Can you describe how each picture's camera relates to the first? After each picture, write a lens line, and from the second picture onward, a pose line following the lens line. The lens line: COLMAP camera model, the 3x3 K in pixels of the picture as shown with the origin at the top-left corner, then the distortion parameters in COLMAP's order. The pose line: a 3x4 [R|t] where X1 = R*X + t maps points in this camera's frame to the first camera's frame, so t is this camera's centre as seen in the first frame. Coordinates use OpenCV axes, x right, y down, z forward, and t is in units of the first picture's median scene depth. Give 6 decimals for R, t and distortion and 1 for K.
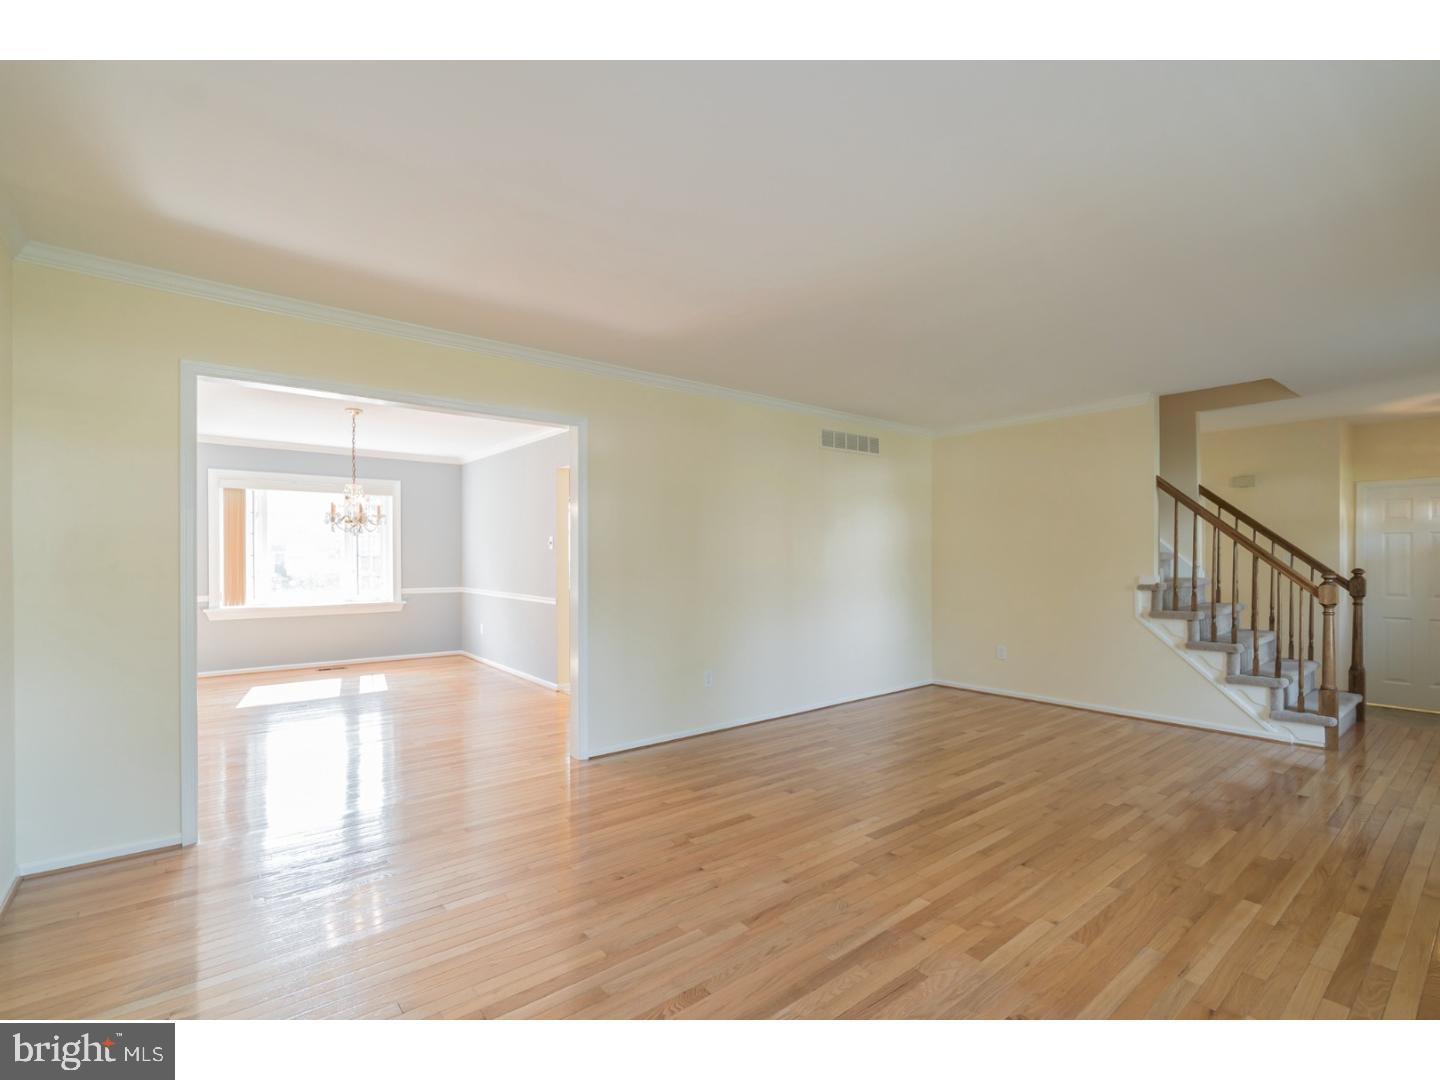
lens RADIAL K [[667.8, 0, 713.6], [0, 667.8, 553.9], [0, 0, 1]] dist [-0.006885, 0.002432]
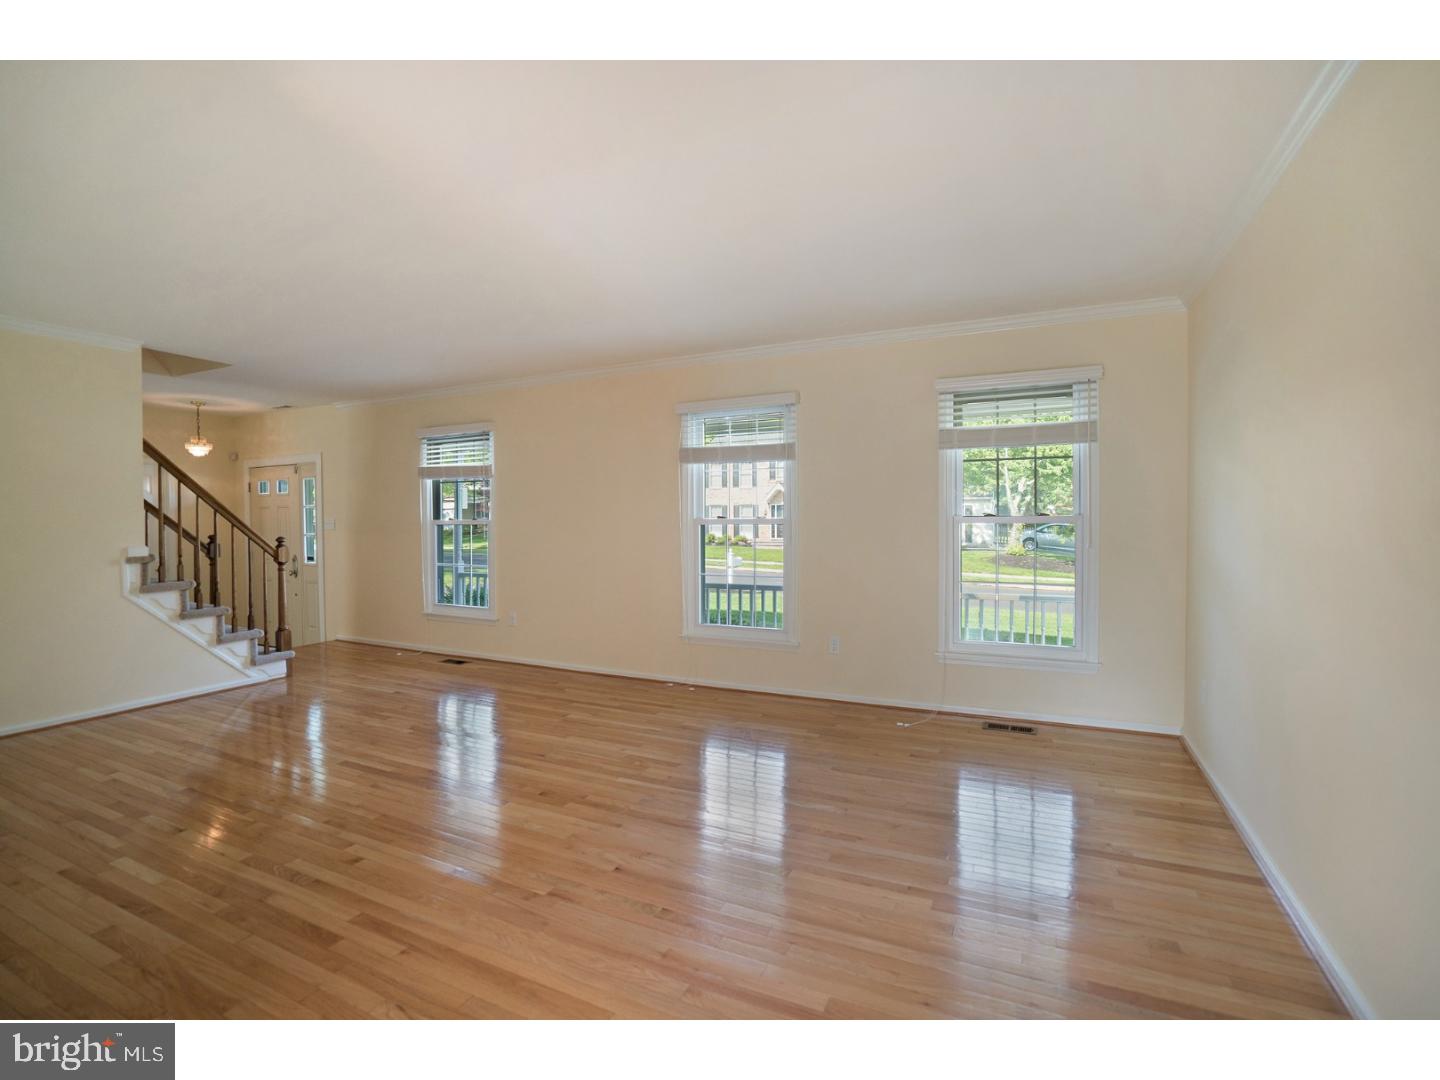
lens RADIAL K [[667.8, 0, 715.8], [0, 667.8, 531.9], [0, 0, 1]] dist [-0.006885, 0.002432]
pose [[-0.424263, -0.012794, 0.905449, -0.535172], [-0.004109, 0.999917, 0.012203, -0.000903], [-0.905530, 0.001457, -0.424281, 0.751873]]
